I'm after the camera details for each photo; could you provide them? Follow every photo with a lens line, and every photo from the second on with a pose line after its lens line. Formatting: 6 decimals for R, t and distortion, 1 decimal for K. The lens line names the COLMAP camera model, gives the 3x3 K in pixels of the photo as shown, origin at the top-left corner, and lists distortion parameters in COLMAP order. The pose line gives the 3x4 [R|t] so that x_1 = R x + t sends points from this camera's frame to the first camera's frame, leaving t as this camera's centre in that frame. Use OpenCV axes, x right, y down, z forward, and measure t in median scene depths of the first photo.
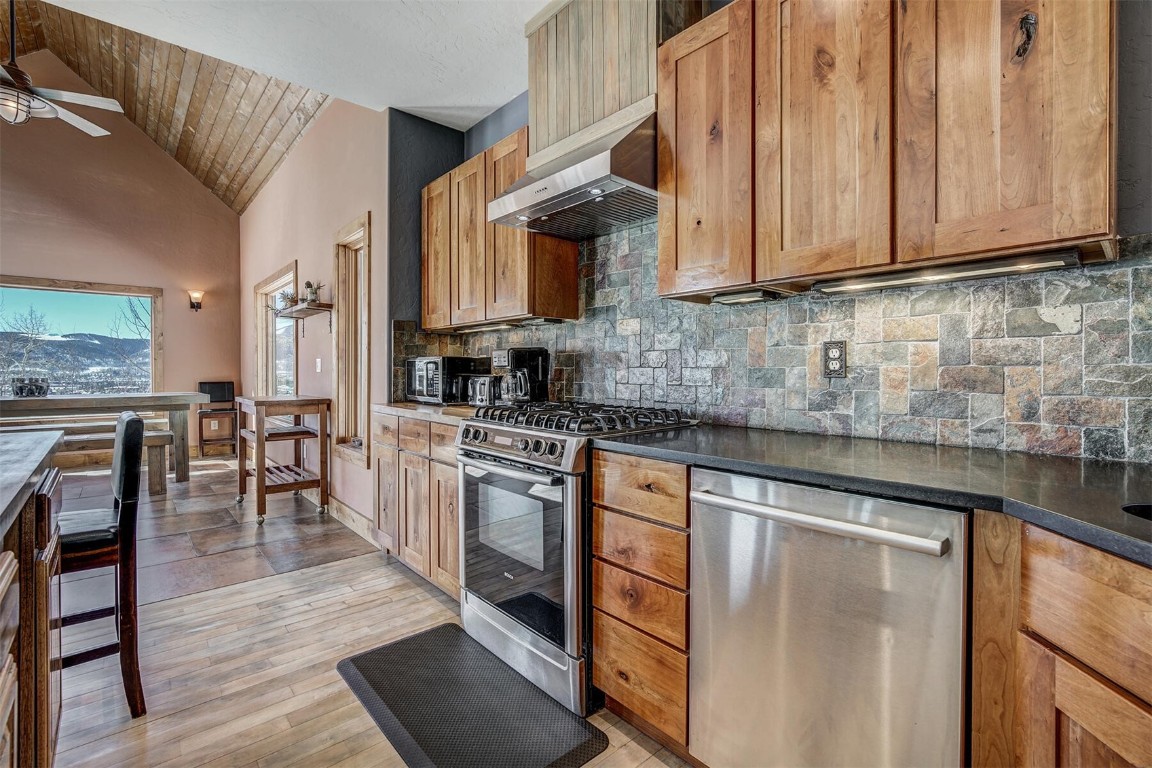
lens RADIAL K [[520.3, 0, 574.8], [0, 520.3, 375.8], [0, 0, 1]] dist [-0.002100, 0.000065]
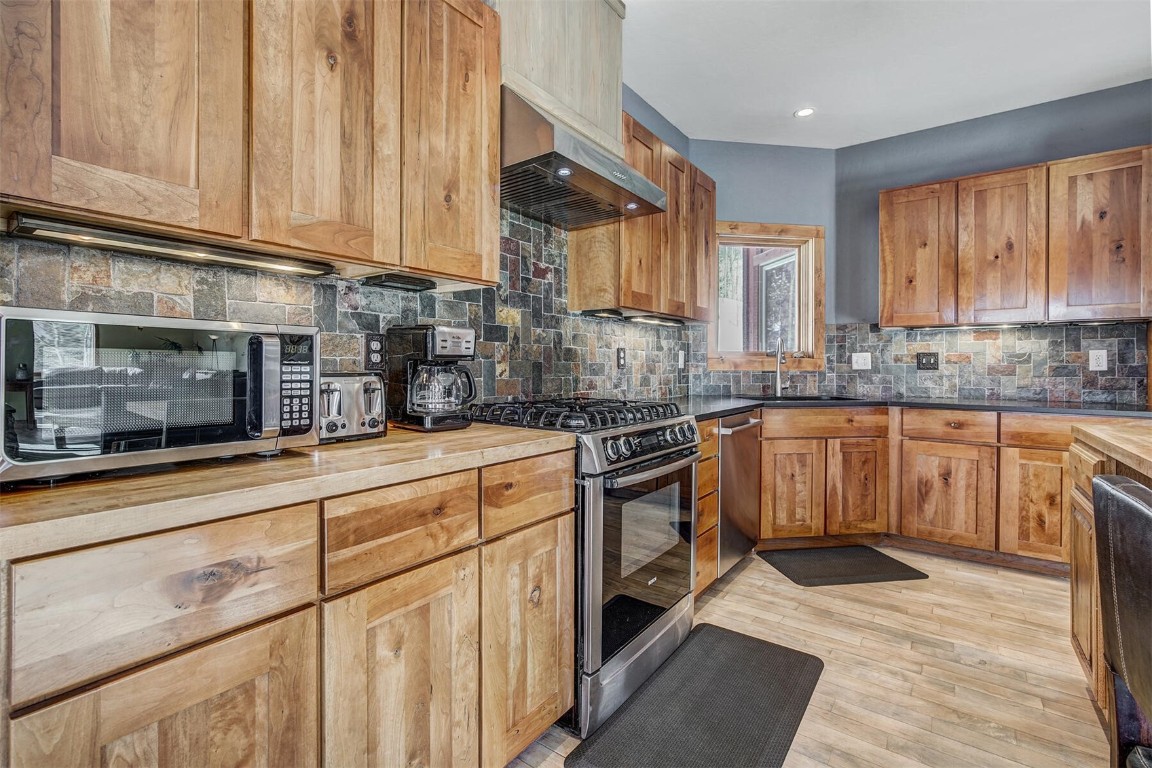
lens RADIAL K [[524.6, 0, 578.4], [0, 524.6, 368.9], [0, 0, 1]] dist [-0.005116, -0.000032]
pose [[-0.220146, -0.007458, 0.975438, -1.361145], [0.004797, 0.999950, 0.008728, -0.013780], [-0.975455, 0.006601, -0.220099, 1.776794]]
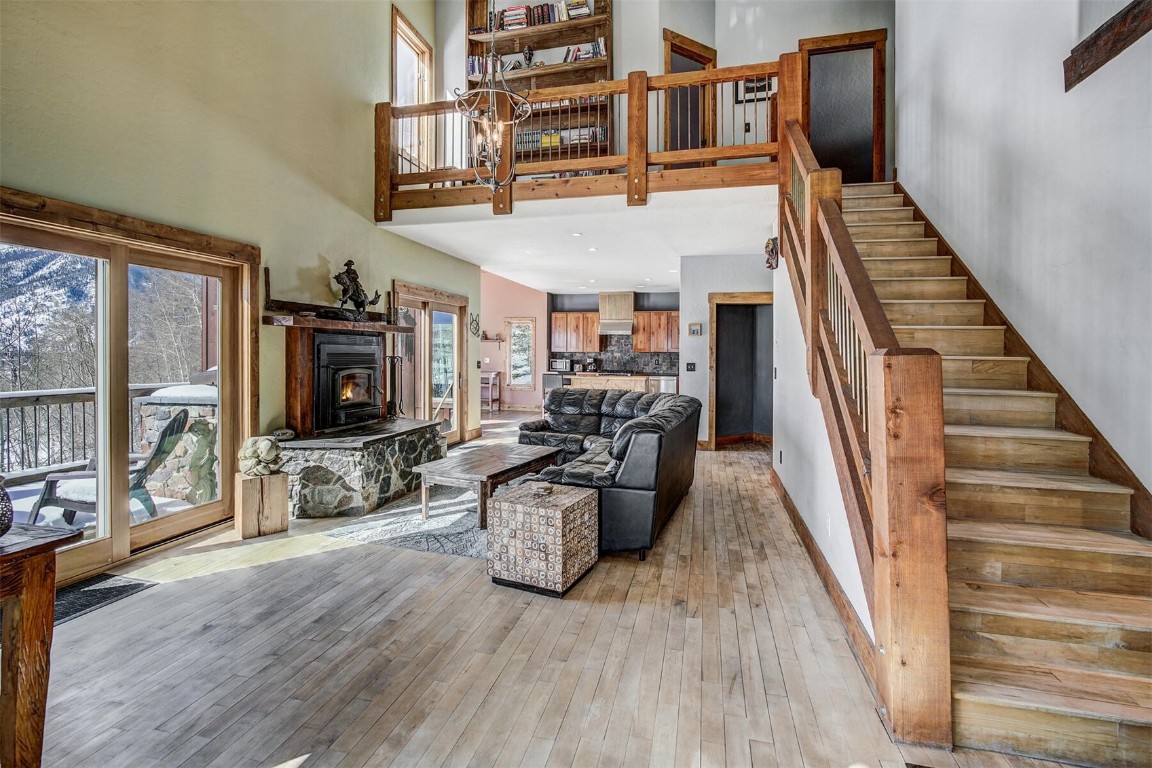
lens RADIAL K [[532.8, 0, 577.0], [0, 532.8, 358.5], [0, 0, 1]] dist [-0.001719, 0.000351]
pose [[0.825531, -0.001197, 0.564355, -5.160893], [-0.002522, 0.999980, 0.005810, -0.140265], [-0.564350, -0.006220, 0.825512, -5.023824]]
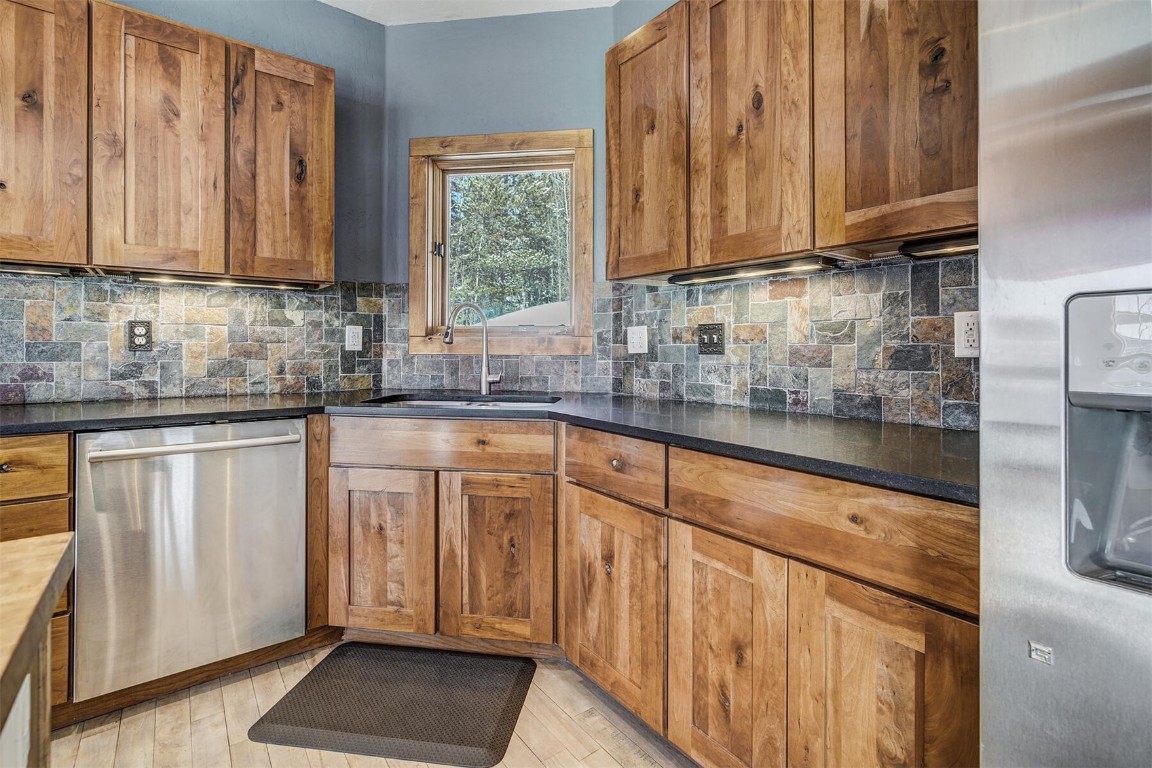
lens RADIAL K [[529.4, 0, 581.3], [0, 529.4, 346.5], [0, 0, 1]] dist [-0.012912, 0.000101]
pose [[0.071590, 0.002598, 0.997431, -0.742252], [0.004198, 0.999987, -0.002906, 0.001014], [-0.997425, 0.004396, 0.071578, -0.120143]]
